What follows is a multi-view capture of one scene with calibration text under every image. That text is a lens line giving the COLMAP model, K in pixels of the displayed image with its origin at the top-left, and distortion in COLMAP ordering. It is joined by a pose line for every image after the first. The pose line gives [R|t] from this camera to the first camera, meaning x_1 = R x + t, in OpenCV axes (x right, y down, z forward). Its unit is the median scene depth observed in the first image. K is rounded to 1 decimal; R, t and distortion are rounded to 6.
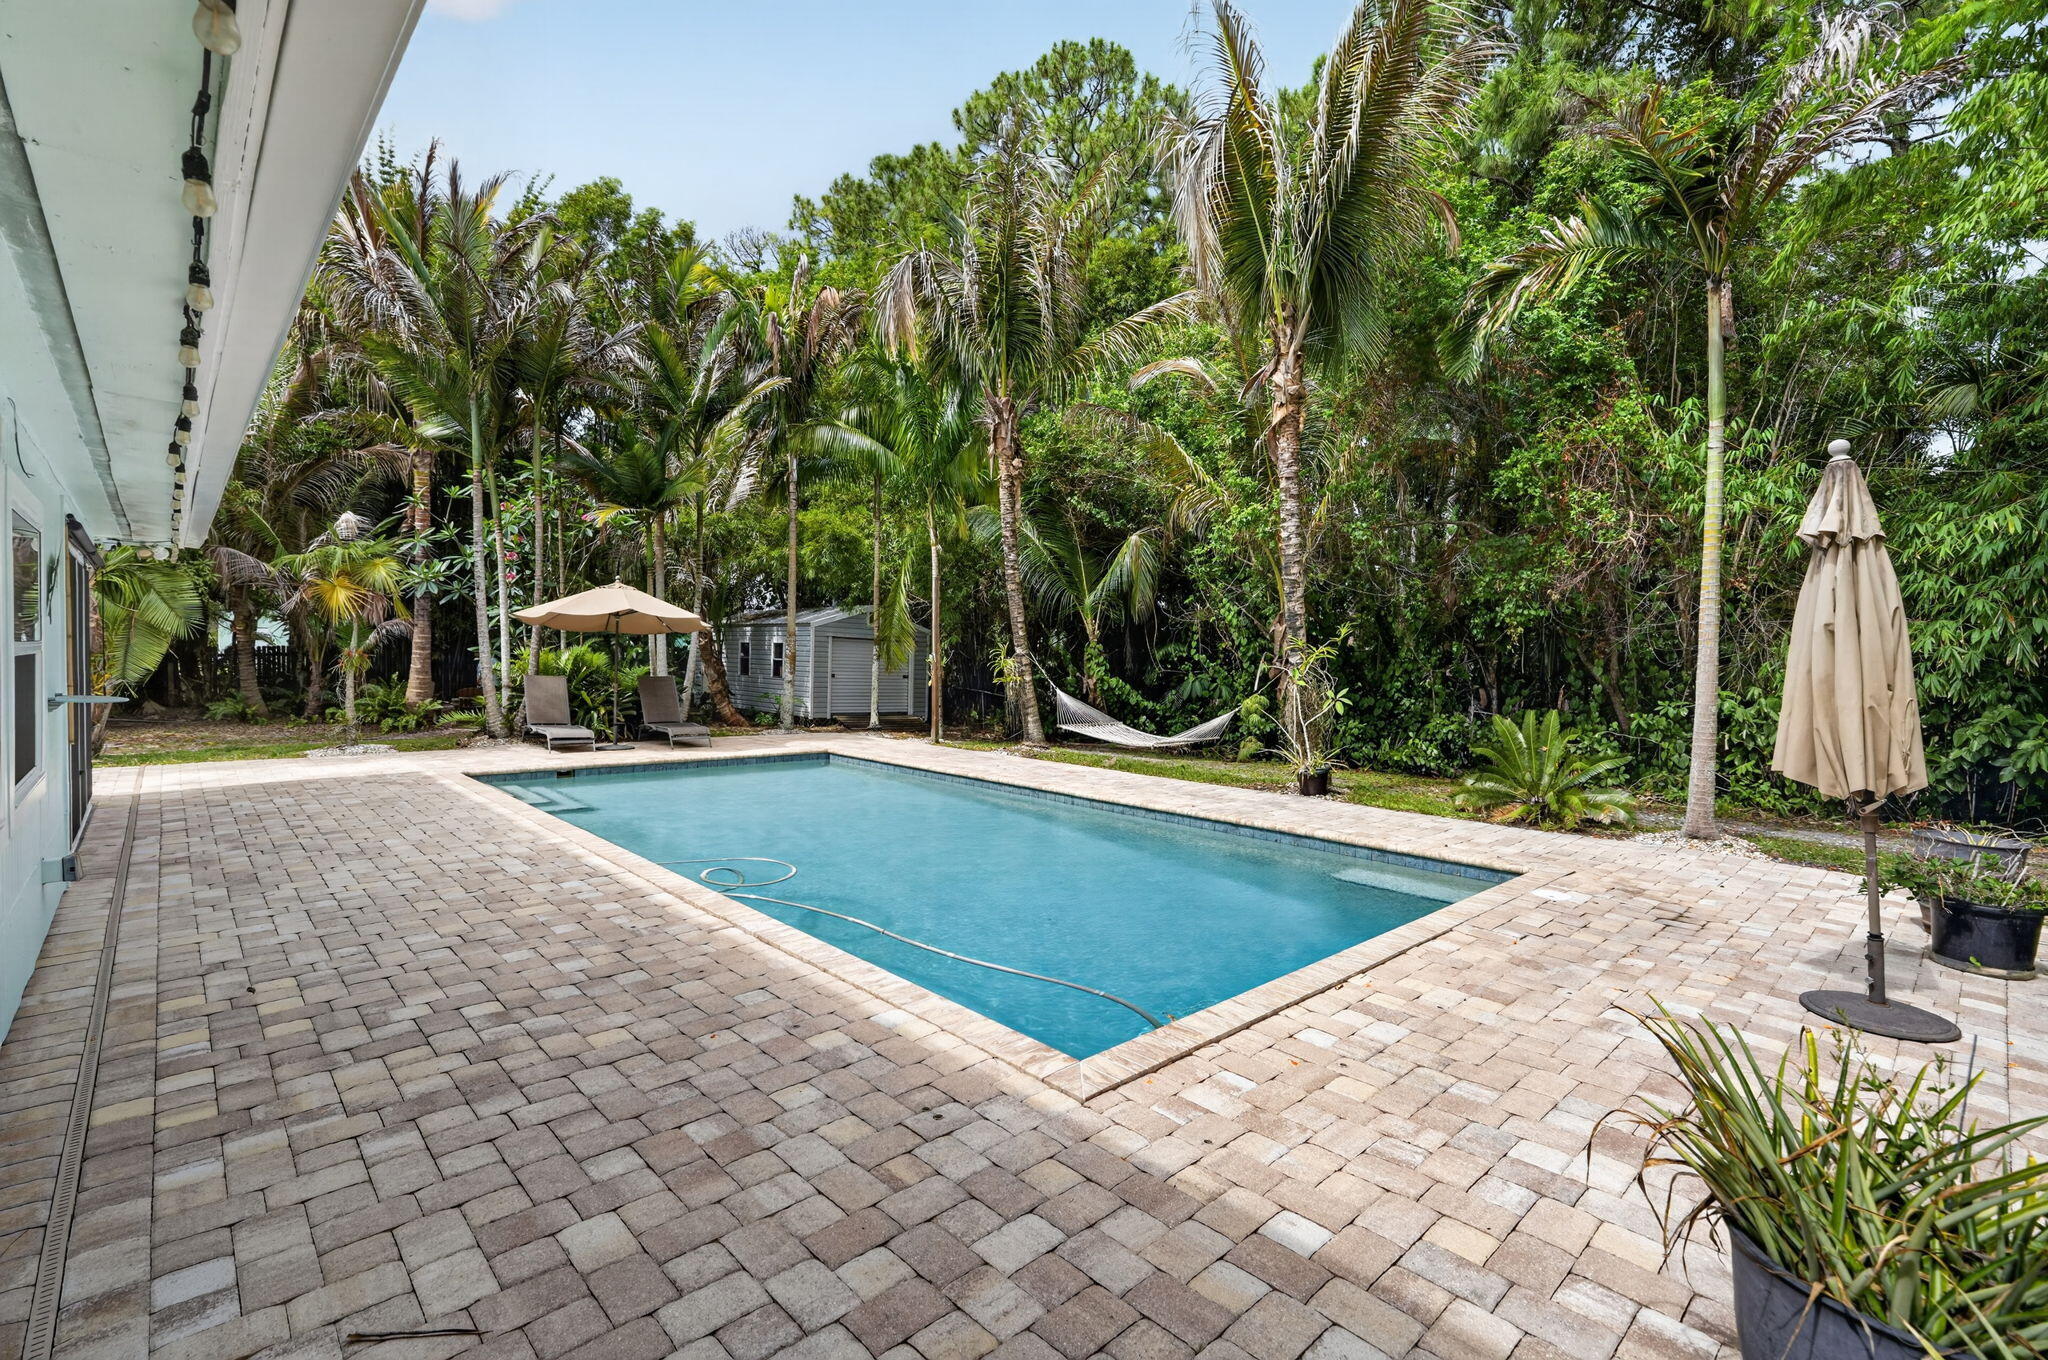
lens RADIAL K [[923.9, 0, 1013.0], [0, 923.9, 681.2], [0, 0, 1]] dist [0.001074, 0.000049]
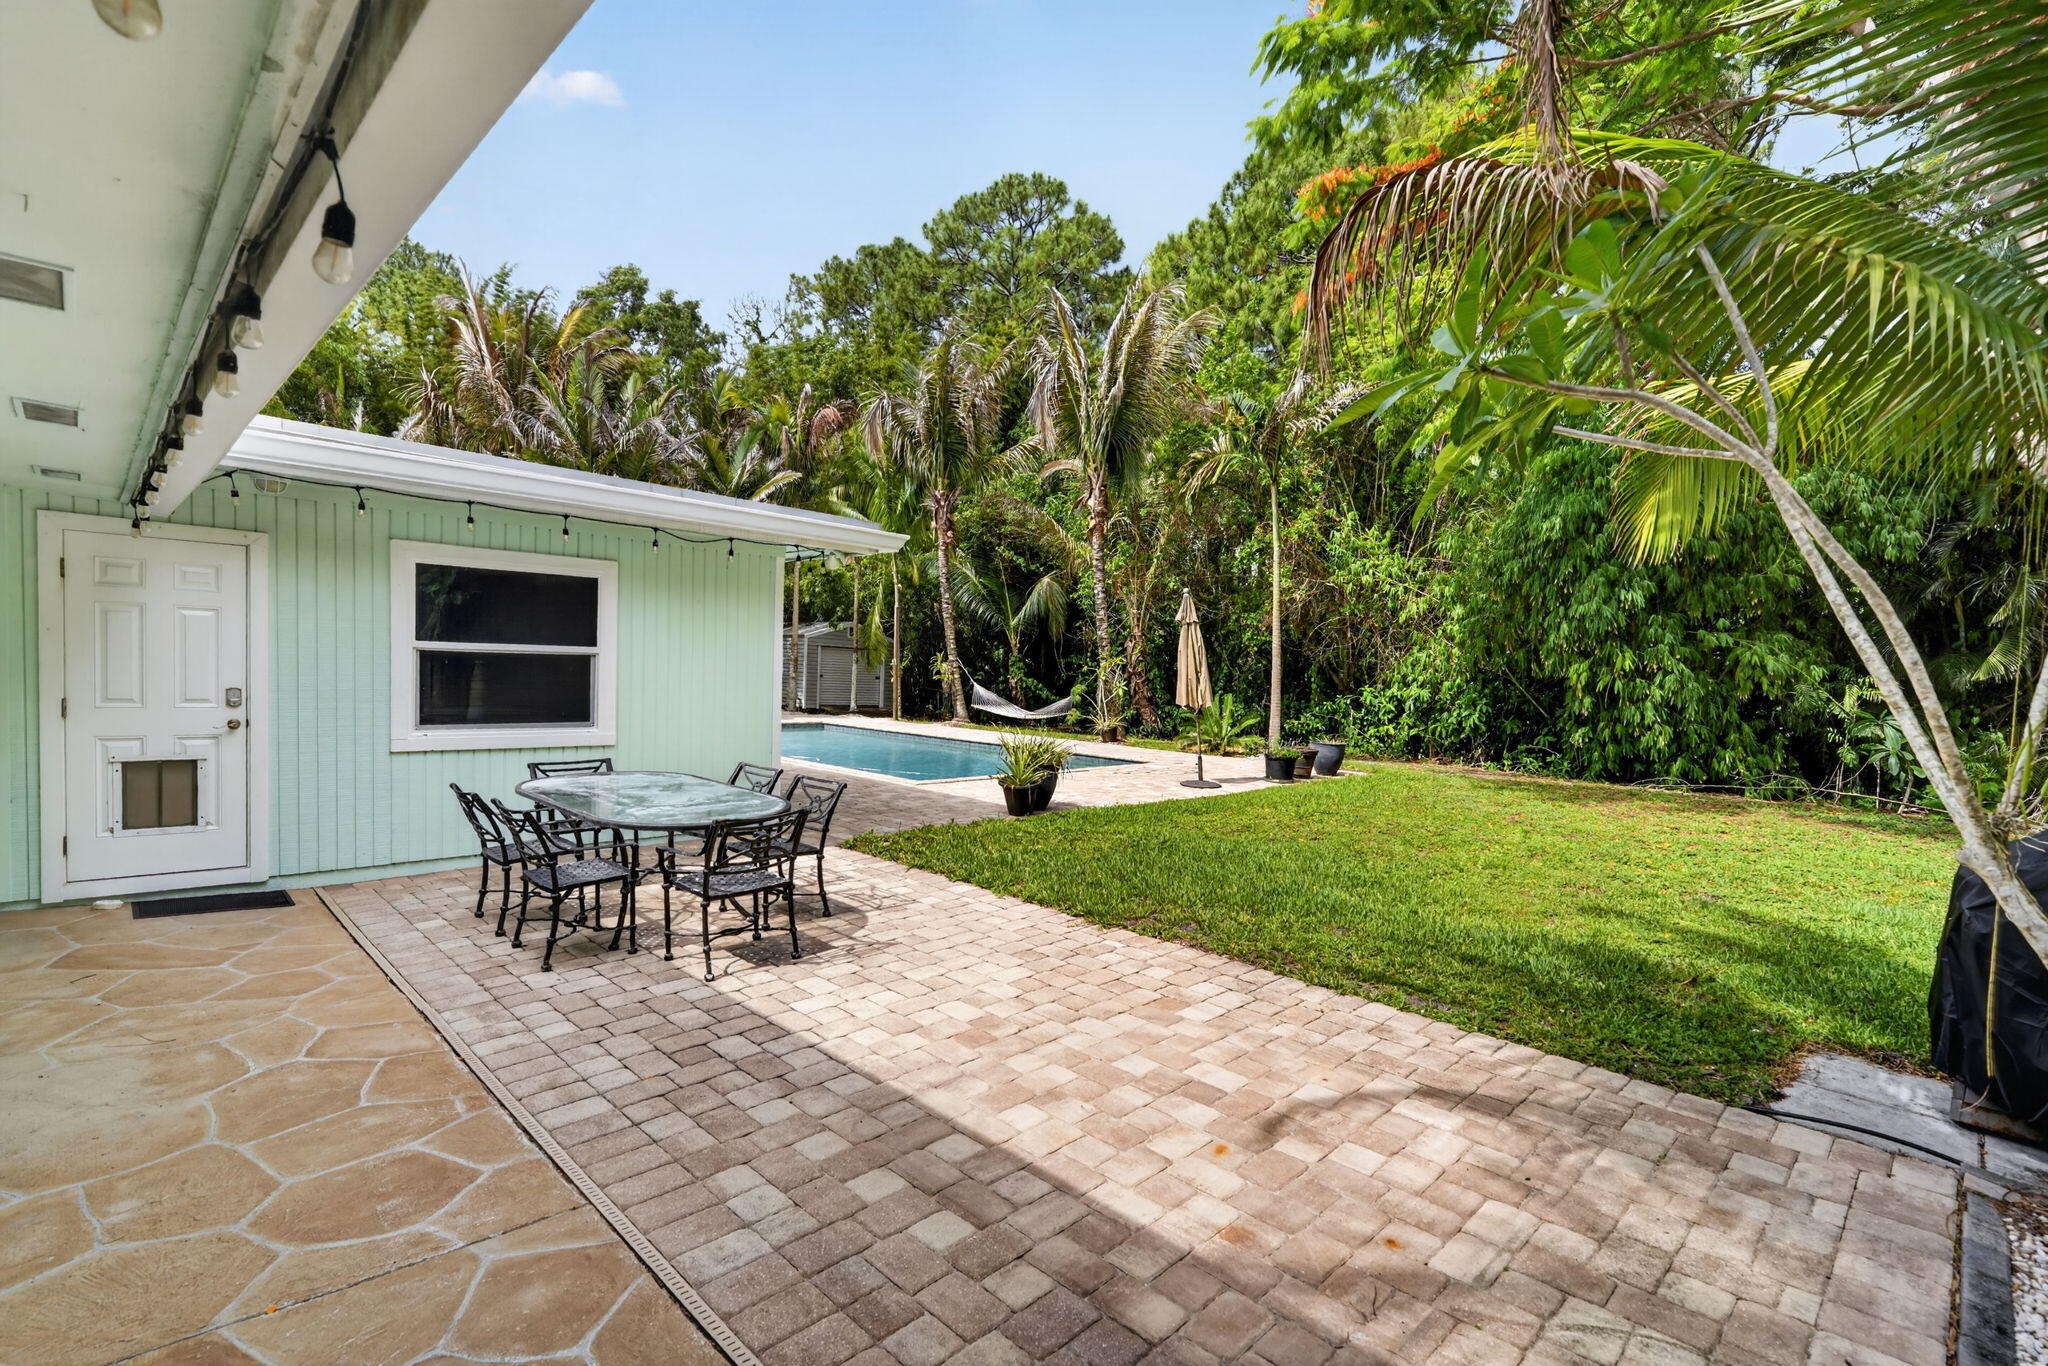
lens RADIAL K [[923.9, 0, 1013.0], [0, 923.9, 684.2], [0, 0, 1]] dist [0.001074, 0.000049]
pose [[0.999691, 0.011484, 0.022044, 0.057976], [-0.011358, 0.999918, -0.005839, 0.013301], [-0.022109, 0.005587, 0.999740, -0.389777]]
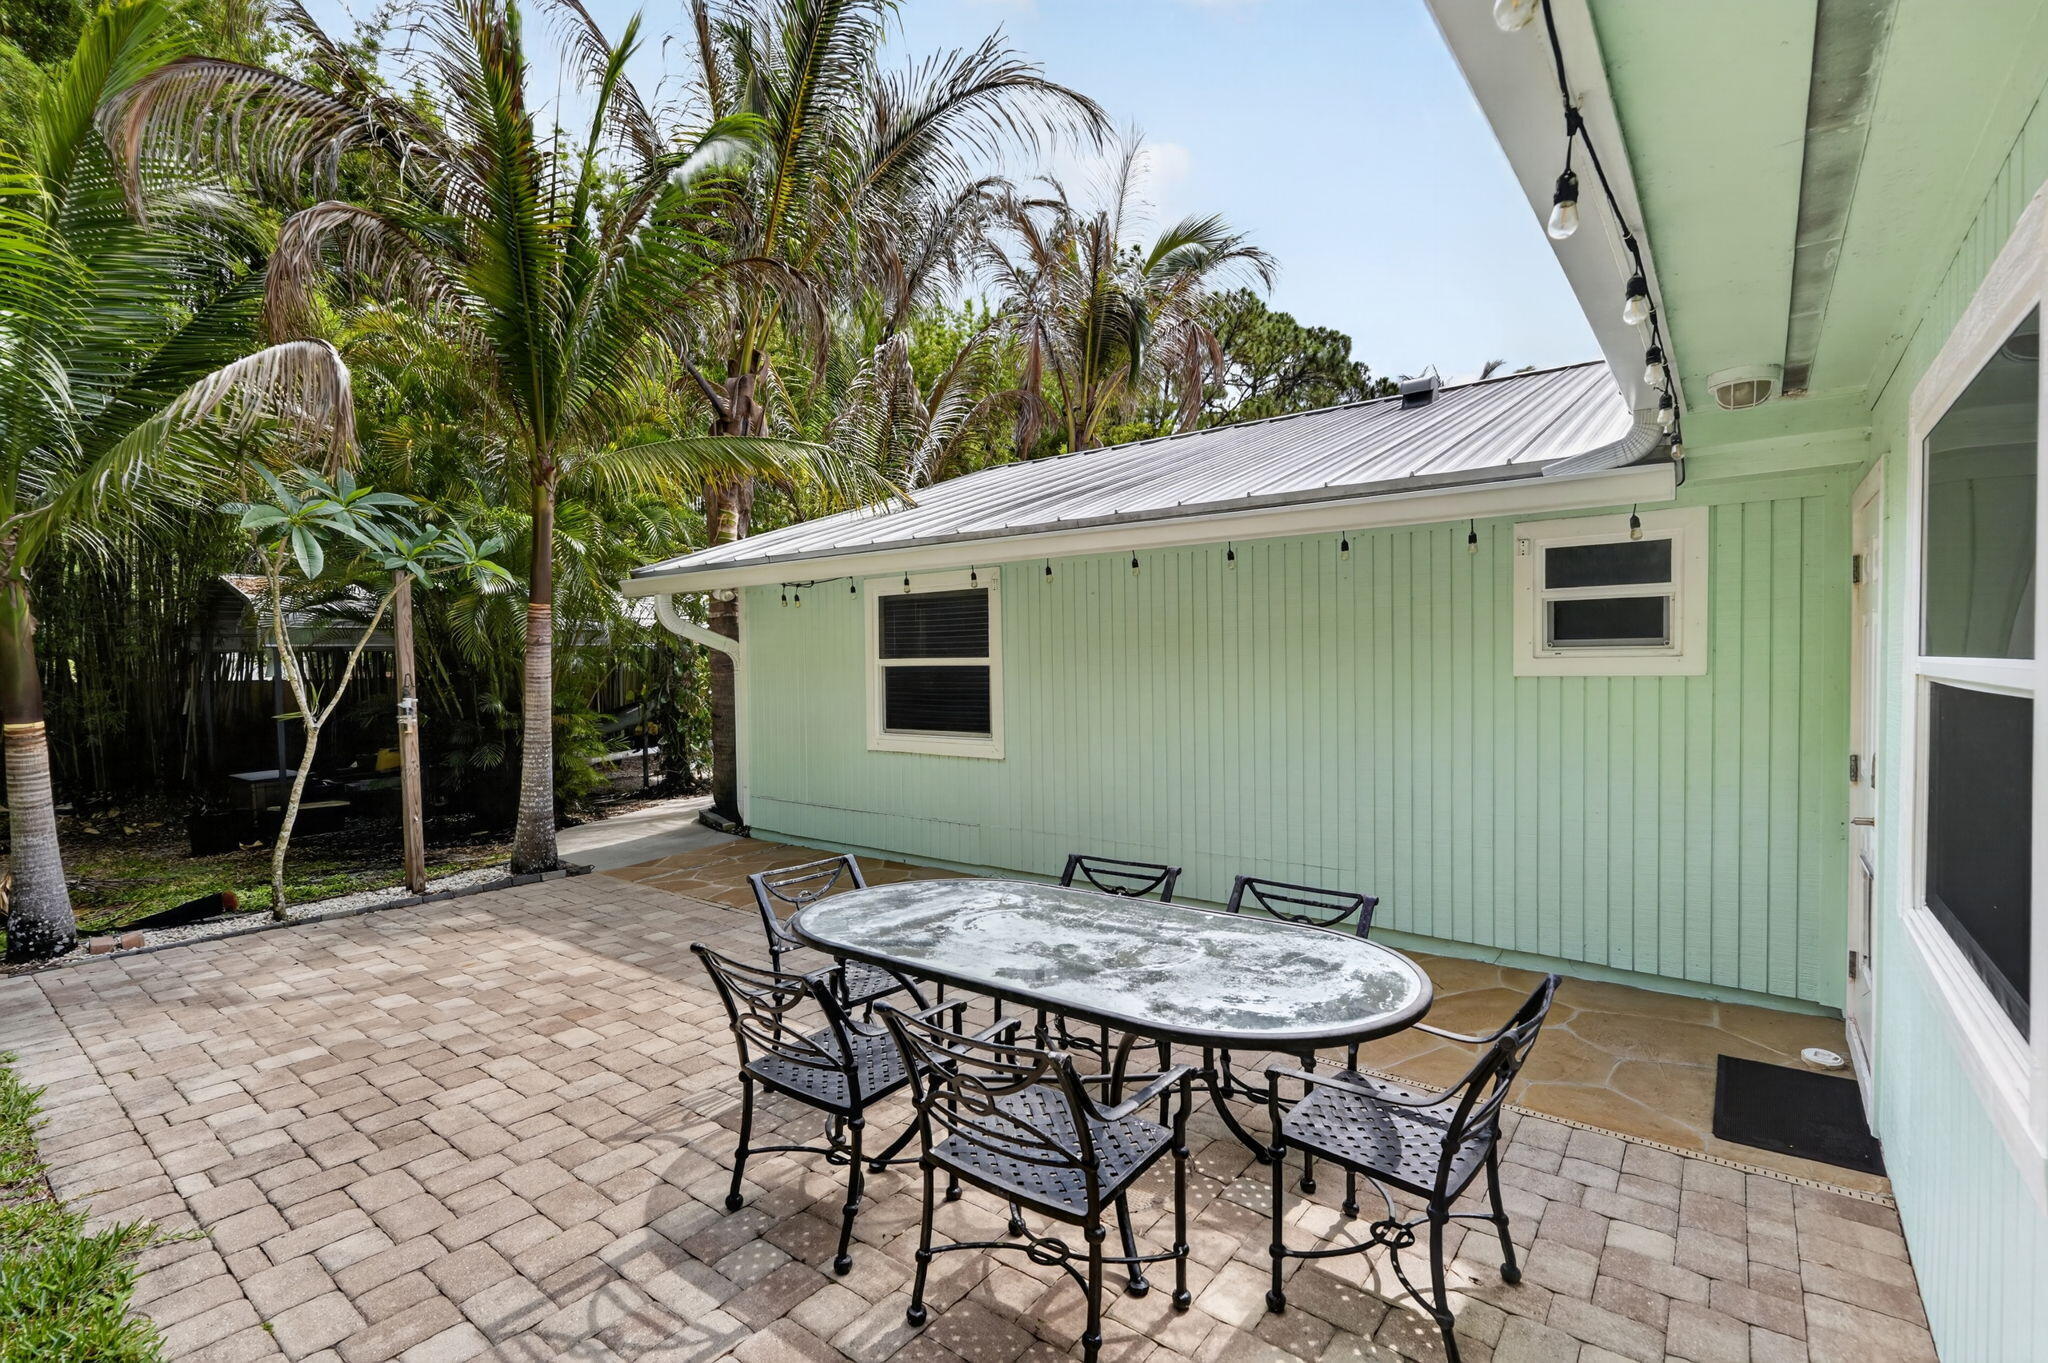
lens RADIAL K [[923.9, 0, 1013.0], [0, 923.9, 682.7], [0, 0, 1]] dist [0.001074, 0.000049]
pose [[-0.988590, 0.004629, -0.150563, -0.373779], [-0.004039, 0.998354, 0.057210, -0.077803], [0.150580, 0.057166, -0.986944, 2.193590]]
